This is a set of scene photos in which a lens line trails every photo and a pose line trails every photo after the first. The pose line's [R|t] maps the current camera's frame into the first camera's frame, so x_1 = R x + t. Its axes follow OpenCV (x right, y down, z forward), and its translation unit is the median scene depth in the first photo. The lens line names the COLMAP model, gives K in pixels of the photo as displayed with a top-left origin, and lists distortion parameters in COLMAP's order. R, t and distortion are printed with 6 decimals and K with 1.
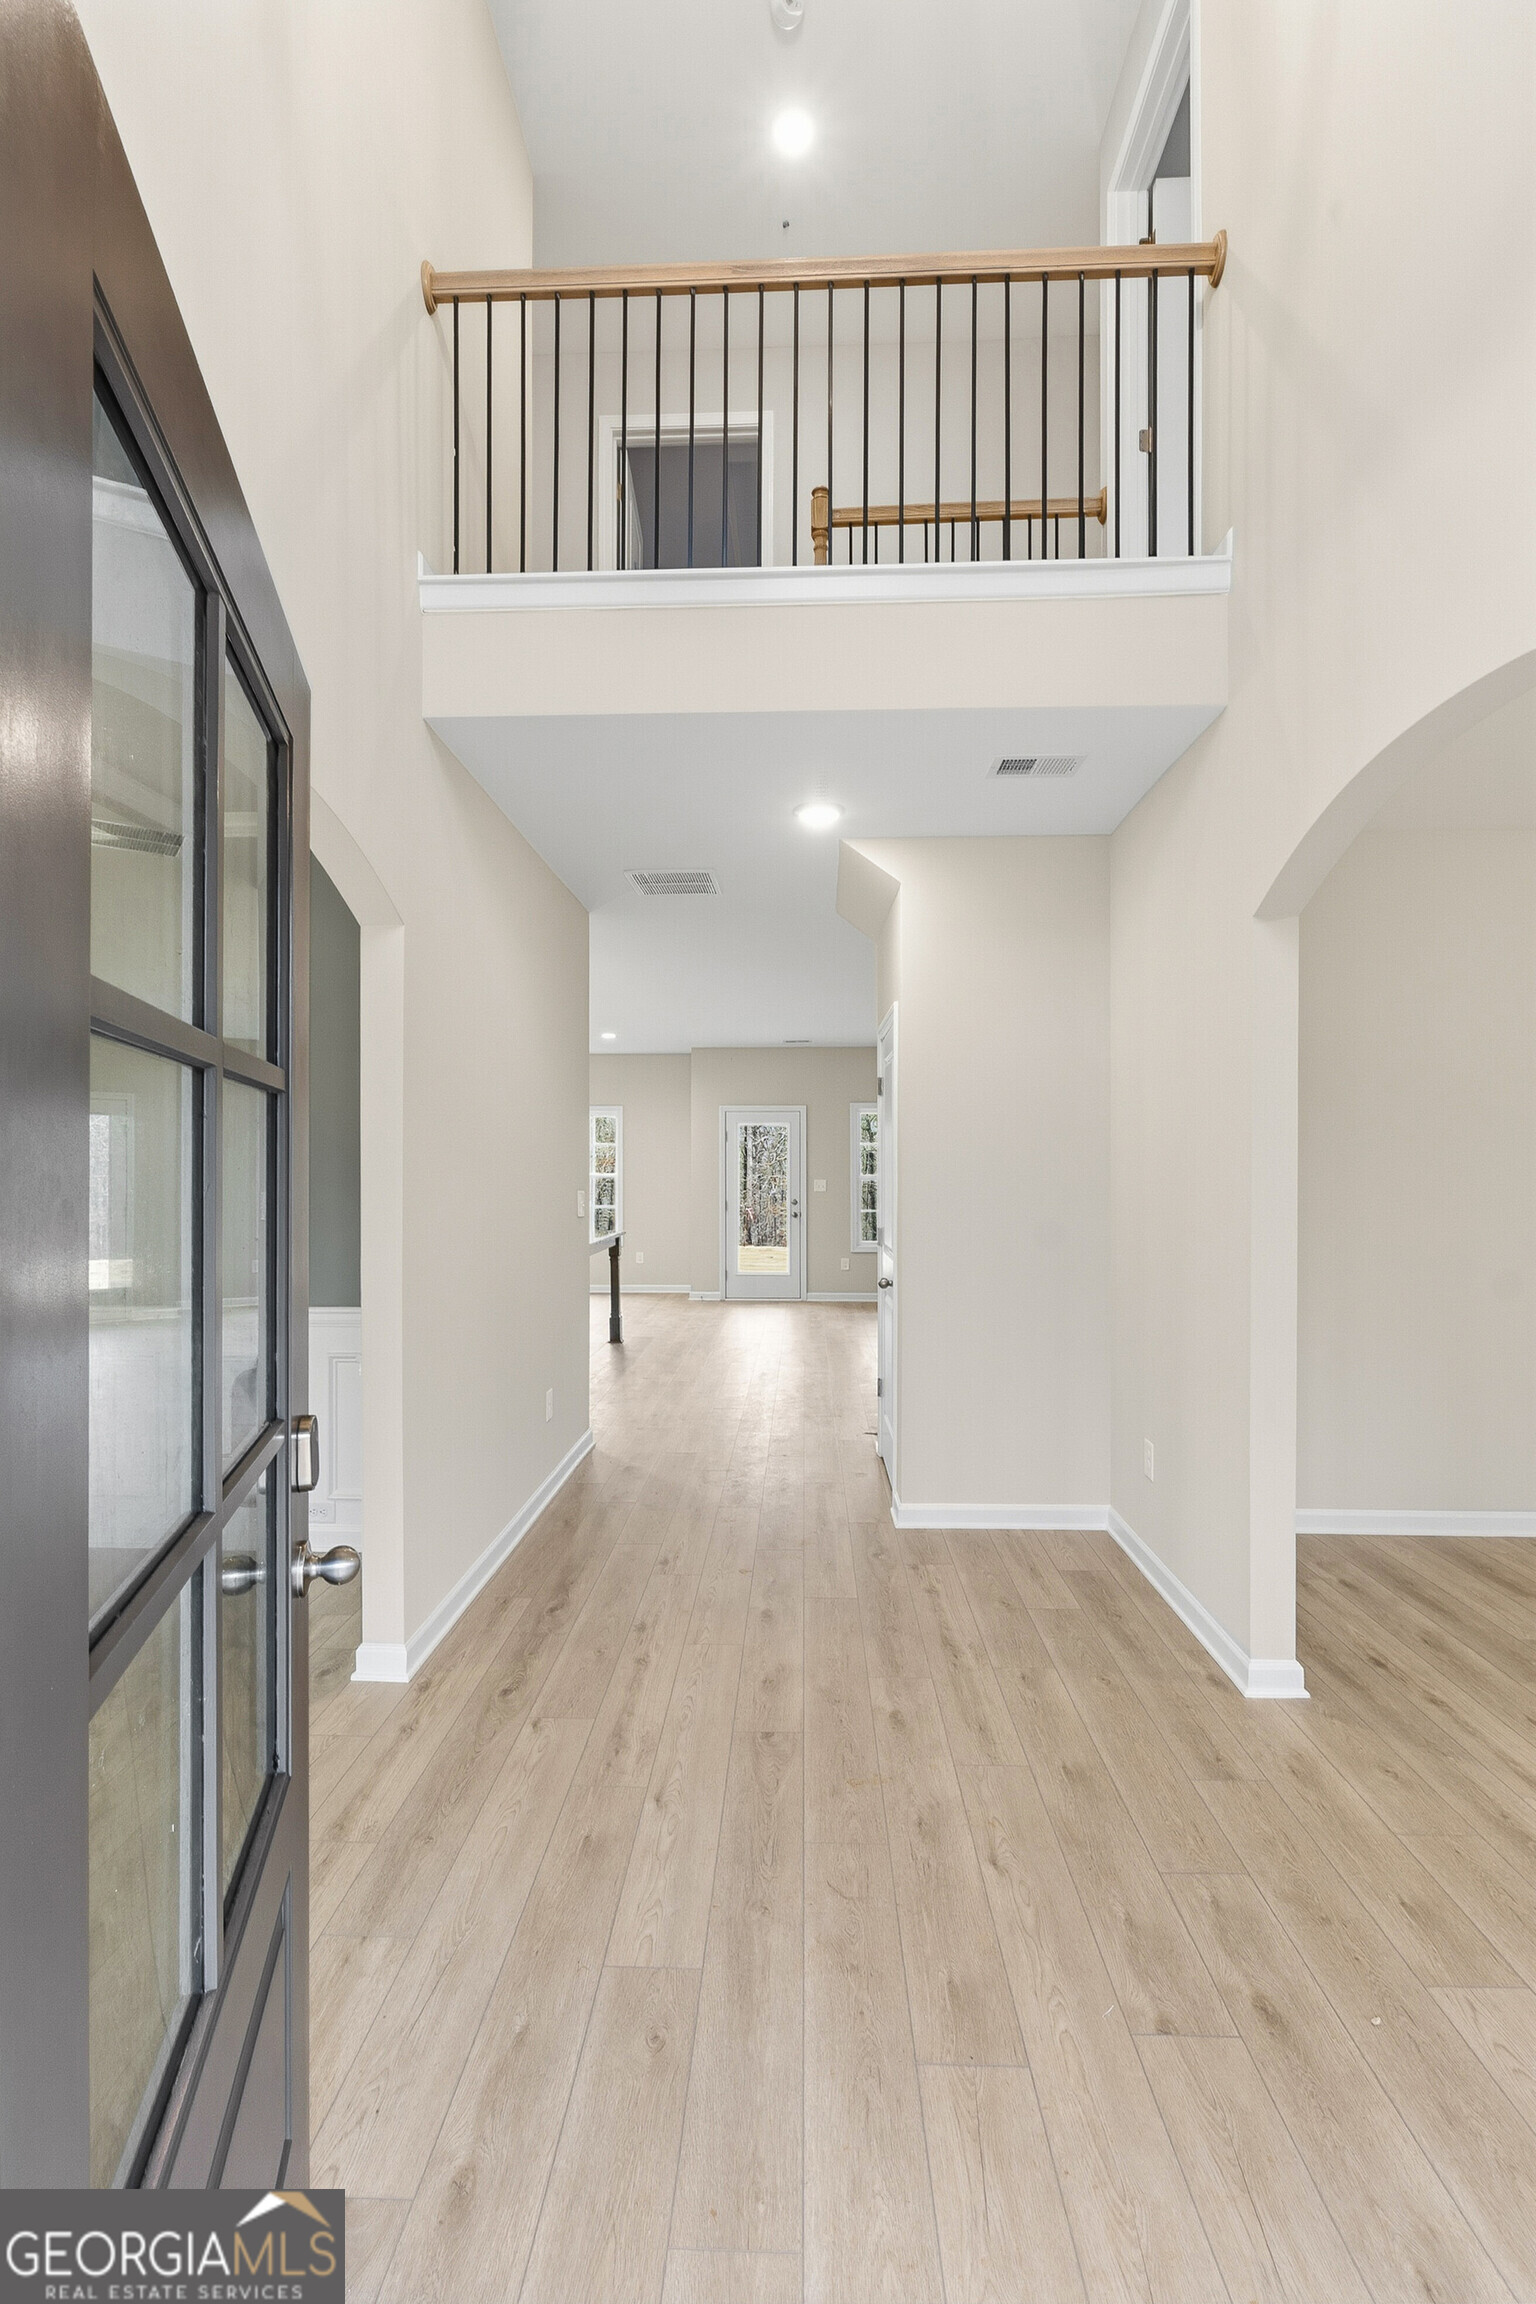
lens RADIAL K [[1027.0, 0, 768.0], [0, 1027.0, 1152.0], [0, 0, 1]] dist [0.001780, 0.000307]
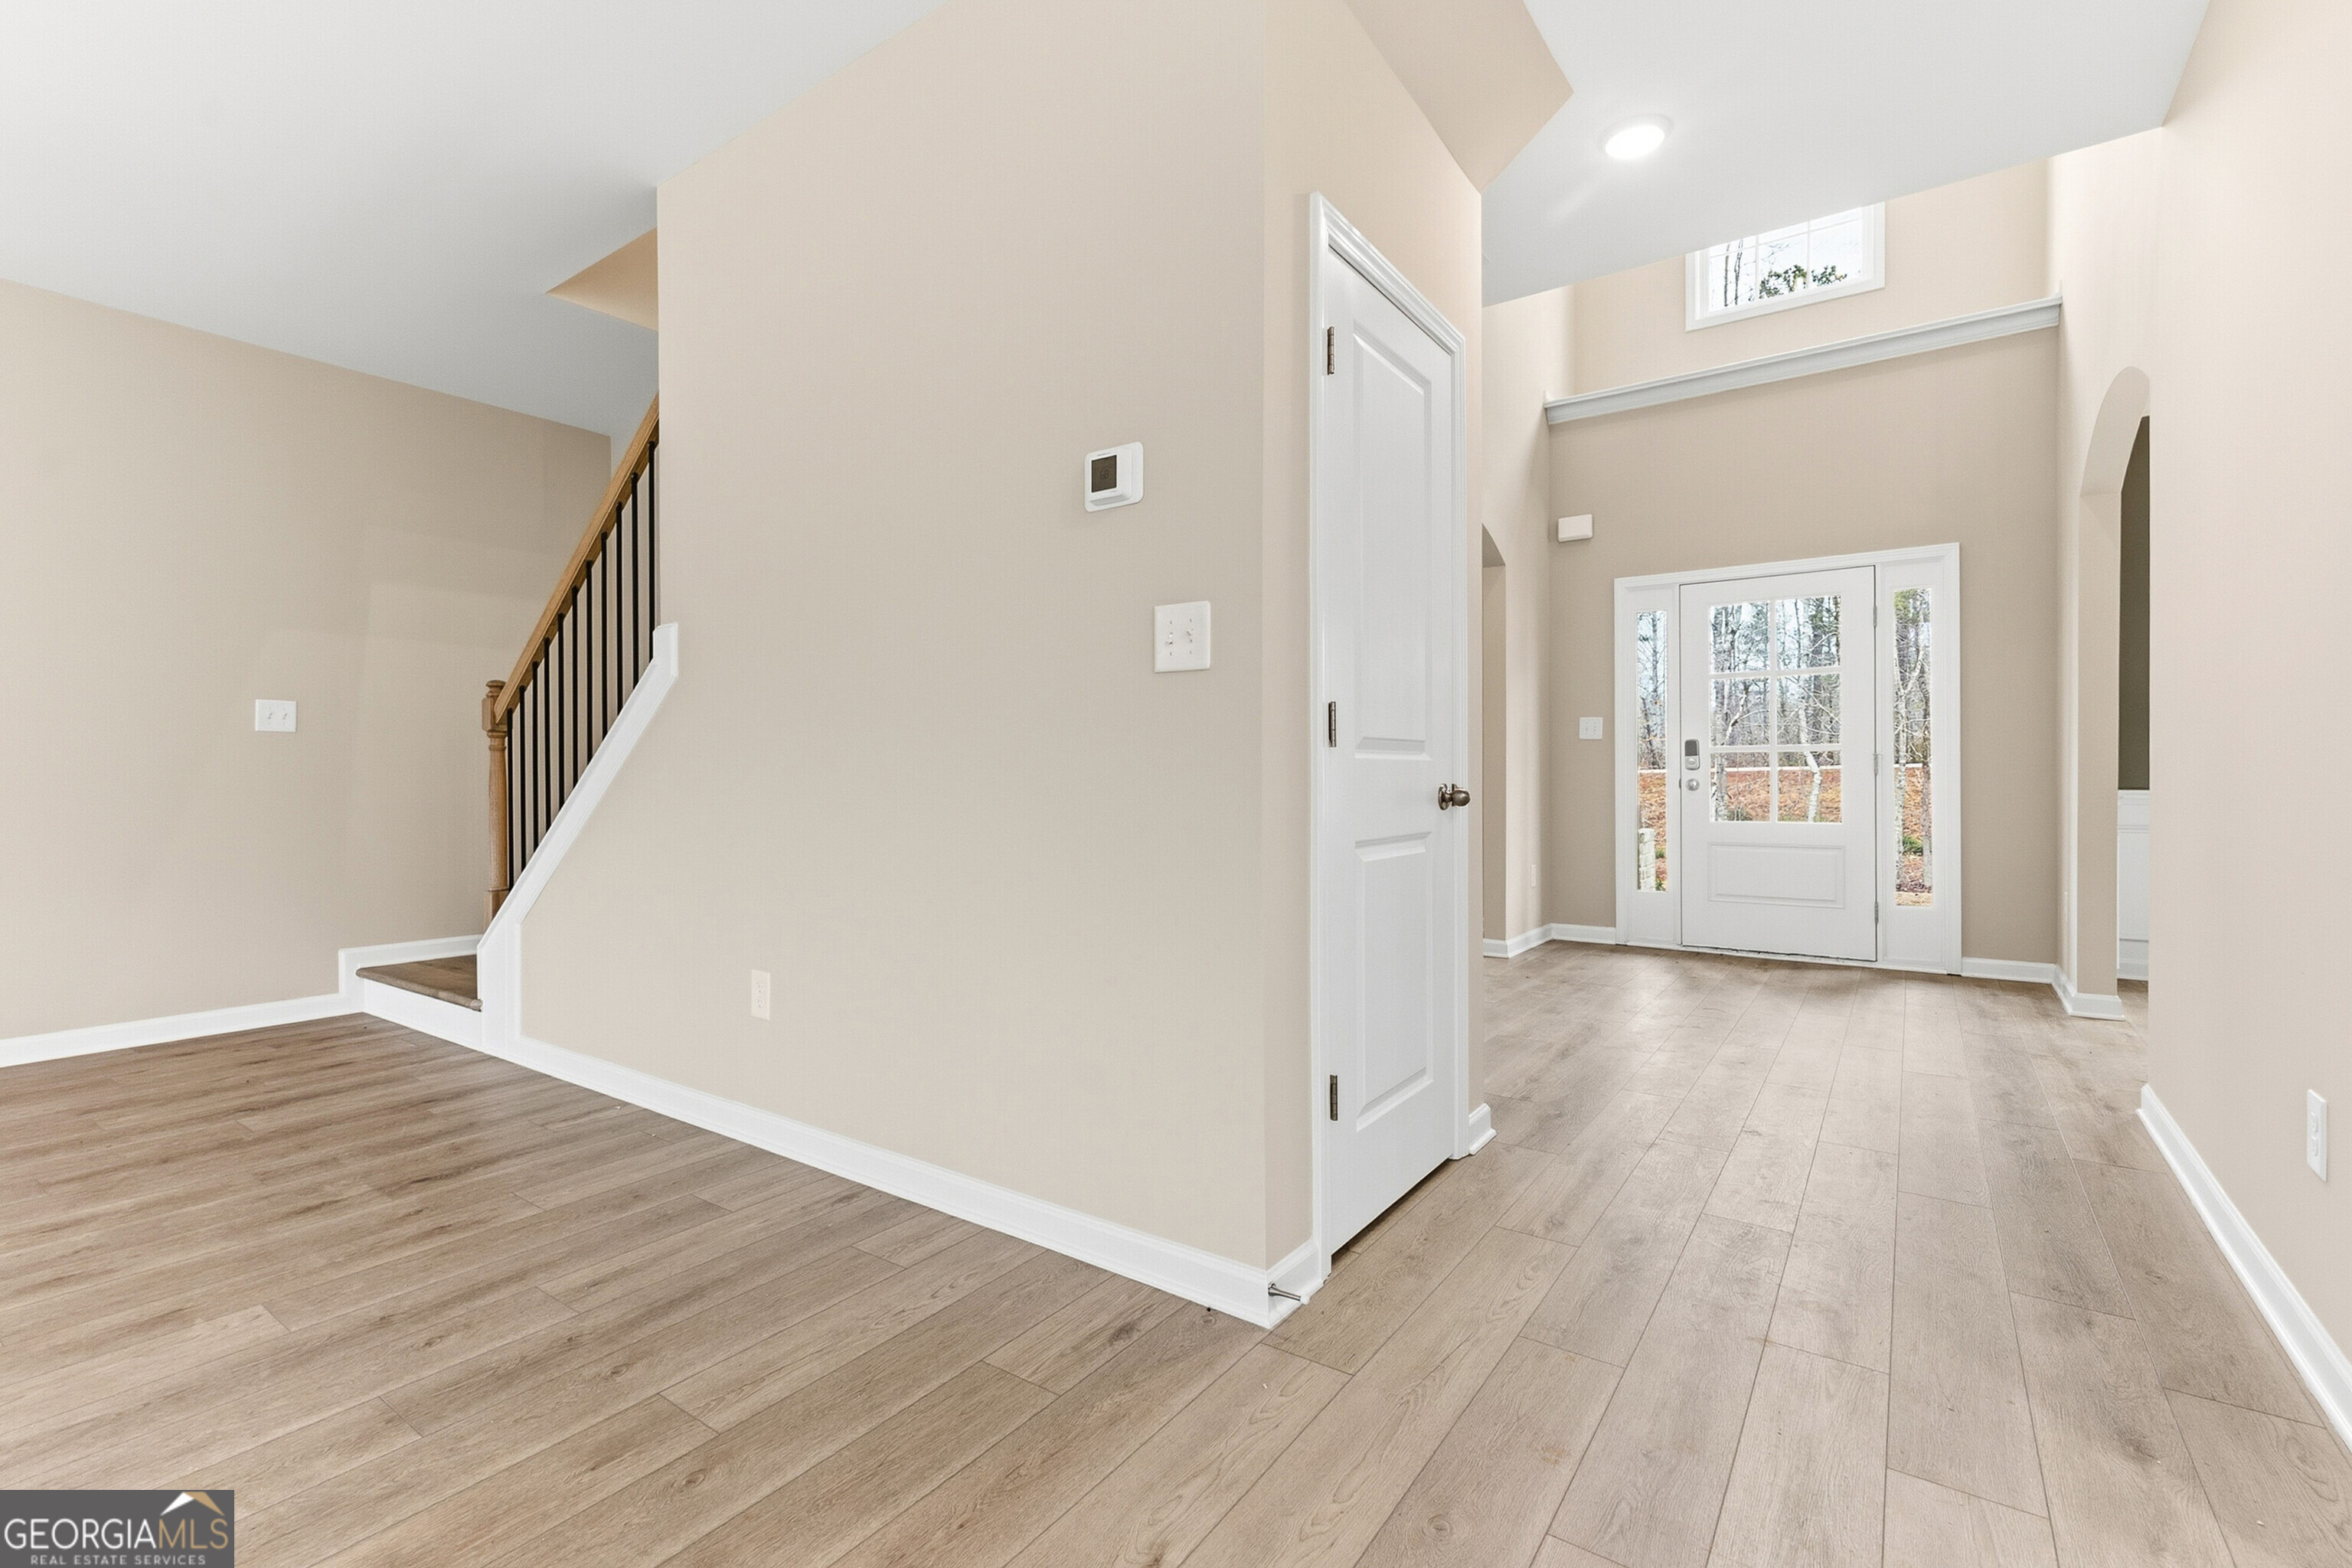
lens RADIAL K [[1040.1, 0, 1170.8], [0, 1040.1, 771.9], [0, 0, 1]] dist [0.000960, -0.000090]
pose [[-0.835969, 0.002336, 0.548771, -0.029446], [-0.005328, 0.999909, -0.012372, 0.049011], [-0.548750, -0.013267, -0.835881, 0.642468]]
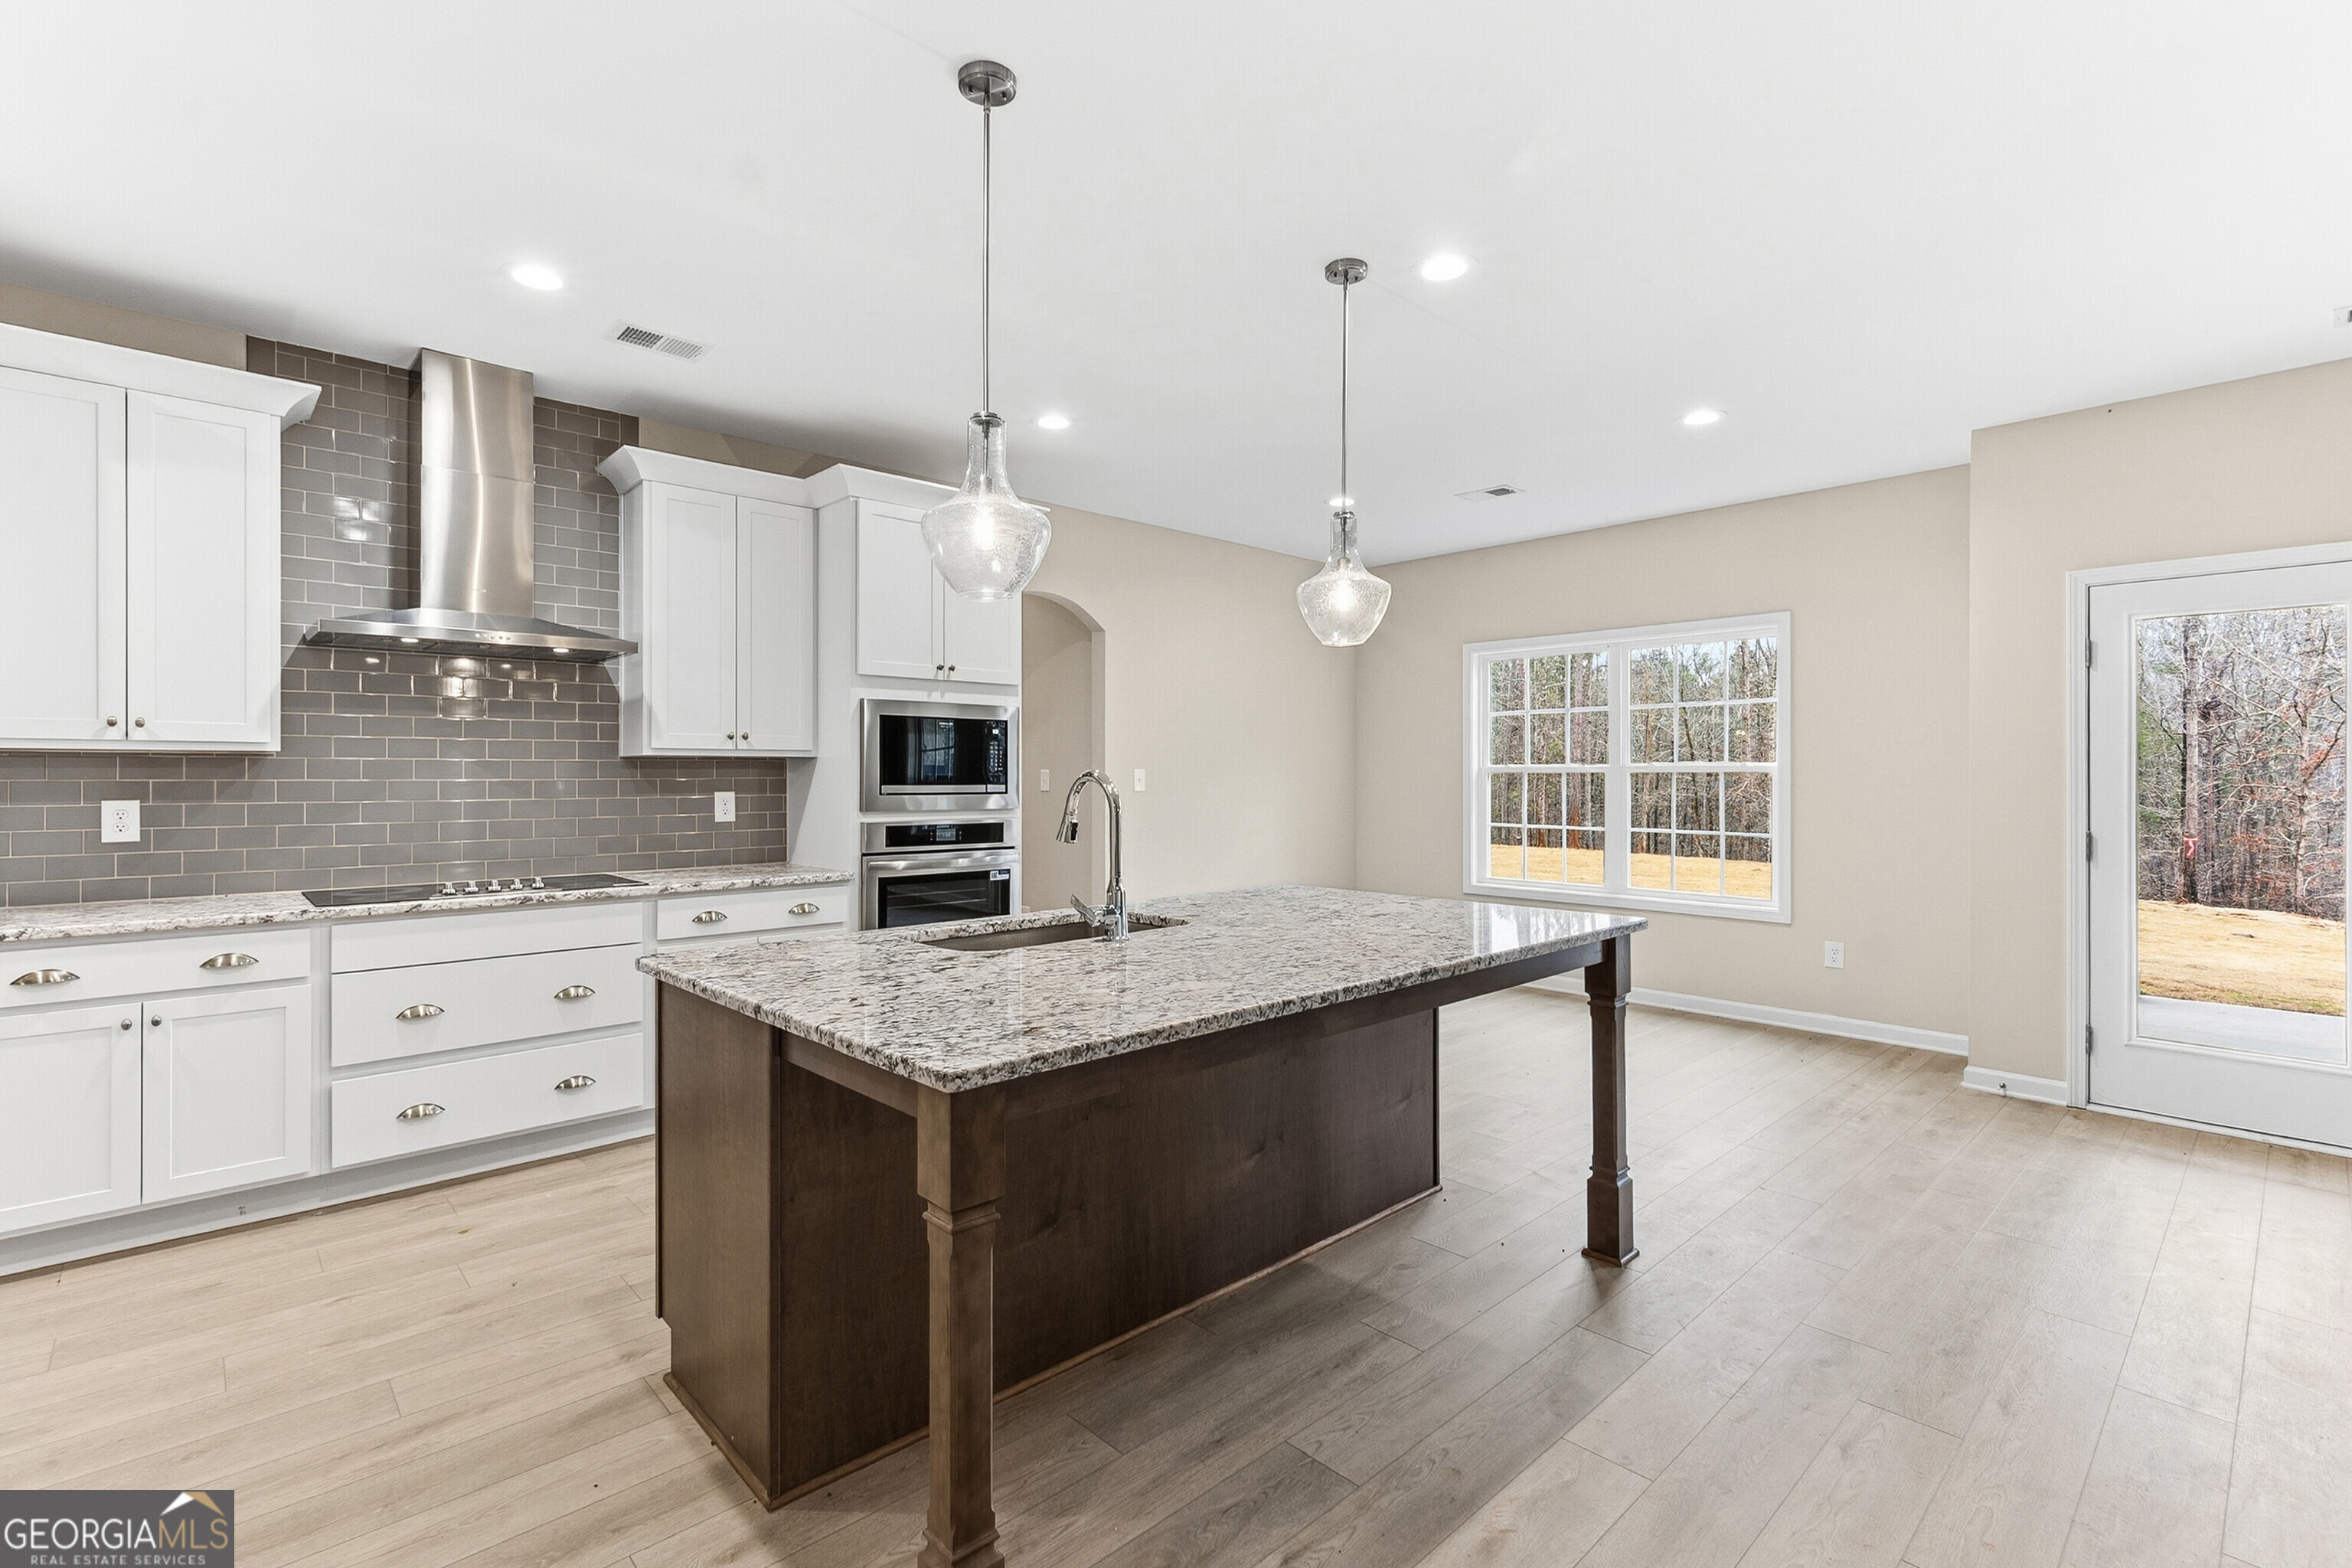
lens RADIAL K [[1064.3, 0, 1164.7], [0, 1064.3, 770.6], [0, 0, 1]] dist [-0.000885, 0.000244]
pose [[0.705334, 0.001034, -0.708875, -0.004647], [0.008206, 0.999920, 0.009623, 0.019206], [0.708828, -0.012604, 0.705269, 0.507686]]
